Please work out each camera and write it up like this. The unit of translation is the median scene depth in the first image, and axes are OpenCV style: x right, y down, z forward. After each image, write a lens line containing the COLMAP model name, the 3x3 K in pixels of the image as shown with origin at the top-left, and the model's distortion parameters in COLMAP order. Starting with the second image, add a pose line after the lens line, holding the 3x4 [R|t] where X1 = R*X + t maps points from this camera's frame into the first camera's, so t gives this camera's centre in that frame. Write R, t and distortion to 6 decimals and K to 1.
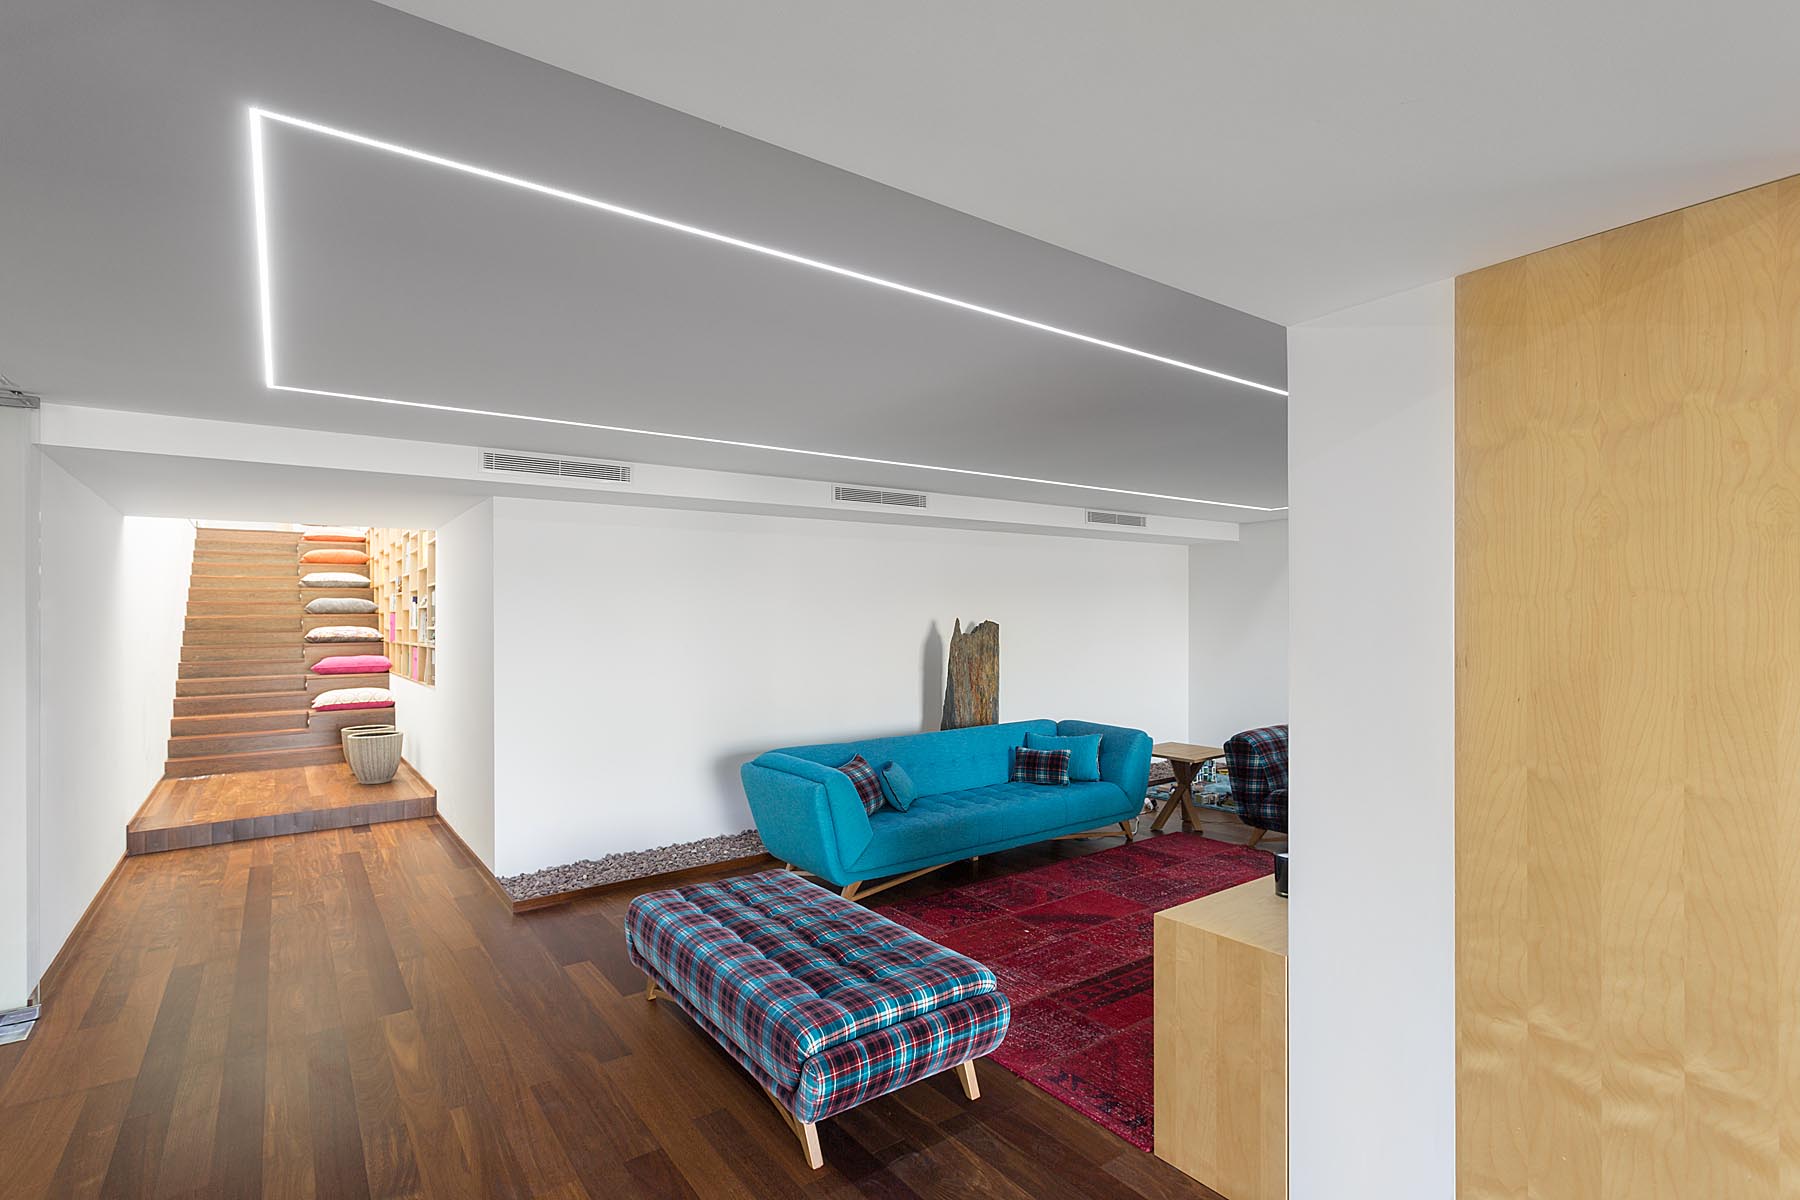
lens RADIAL K [[835.8, 0, 900.8], [0, 835.8, 613.0], [0, 0, 1]] dist [-0.003156, 0.001673]
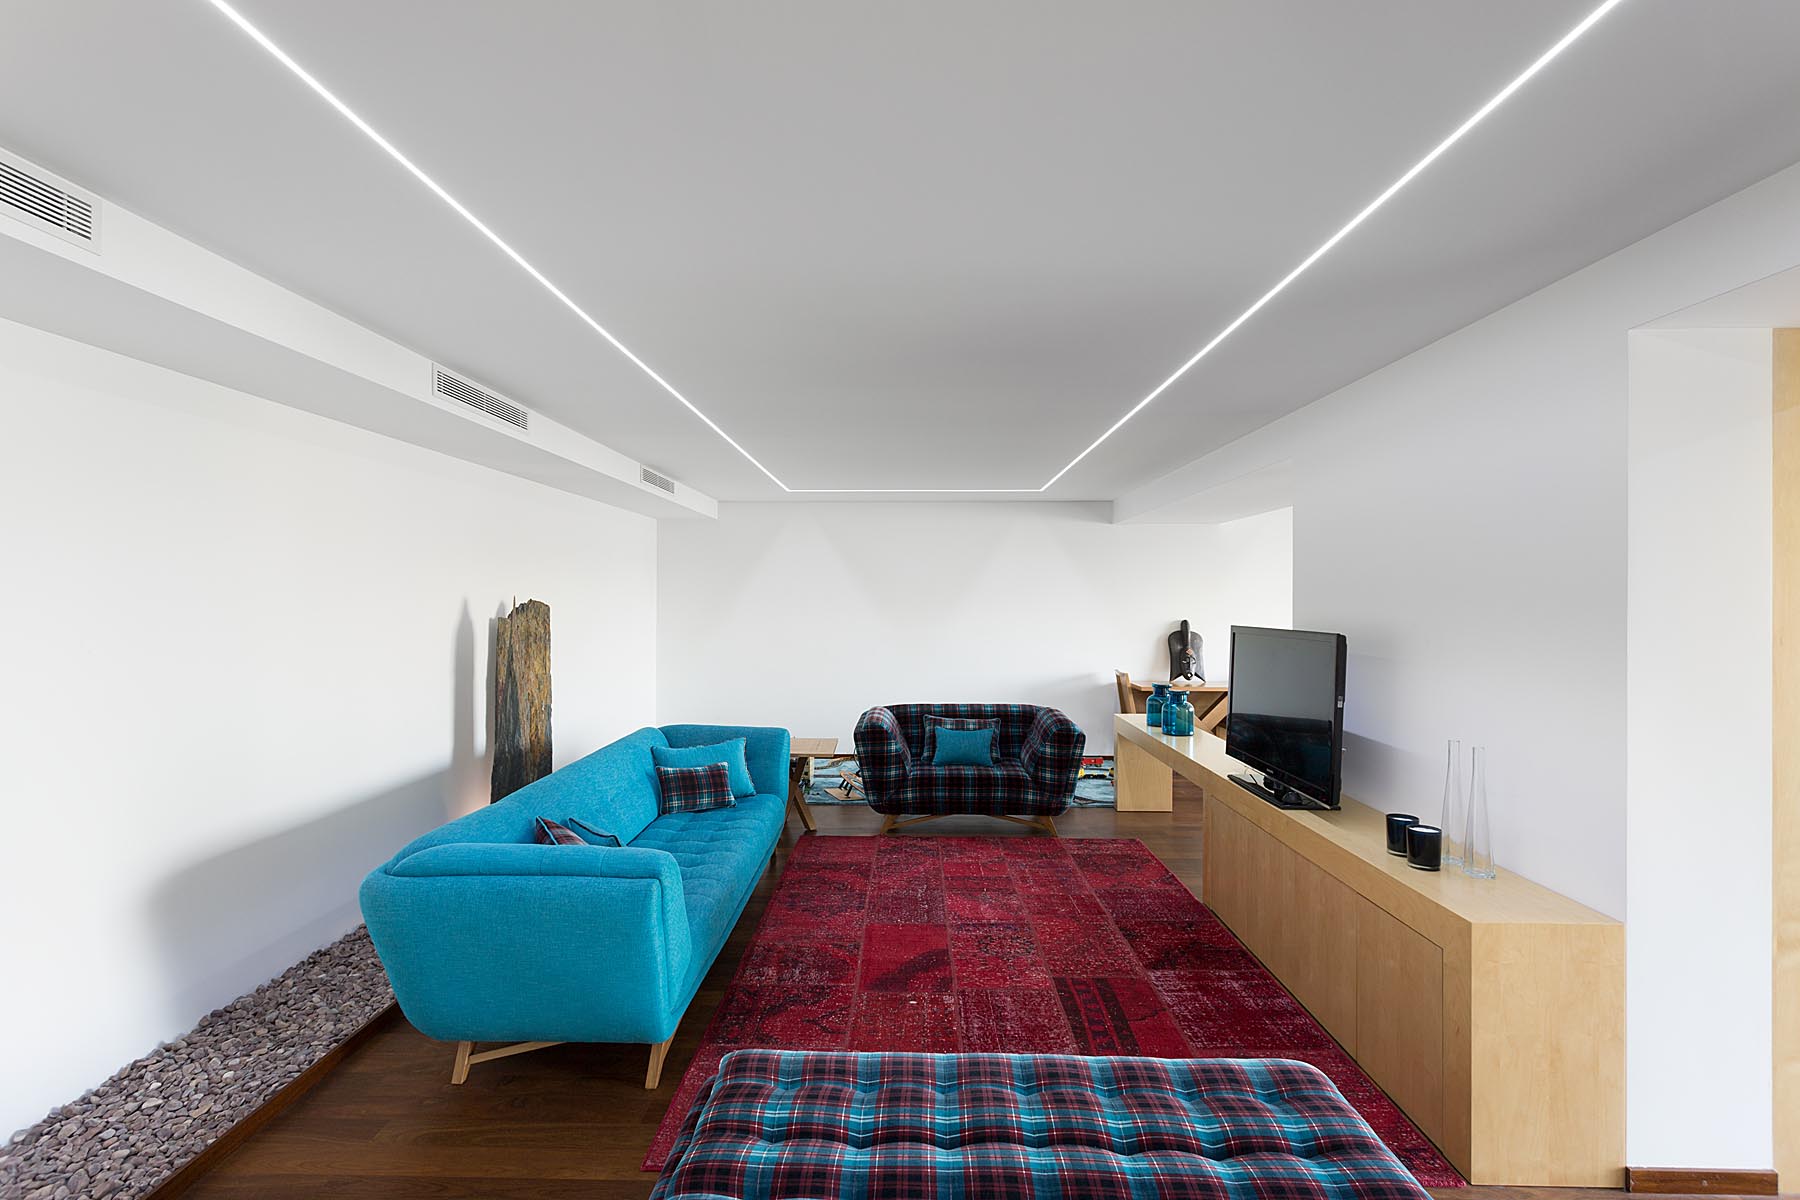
lens RADIAL K [[835.8, 0, 894.8], [0, 835.8, 598.7], [0, 0, 1]] dist [-0.003156, 0.001673]
pose [[0.620064, 0.012250, 0.784456, -0.428298], [-0.016386, 0.999862, -0.002661, 0.008043], [-0.784380, -0.011204, 0.620179, 0.487976]]
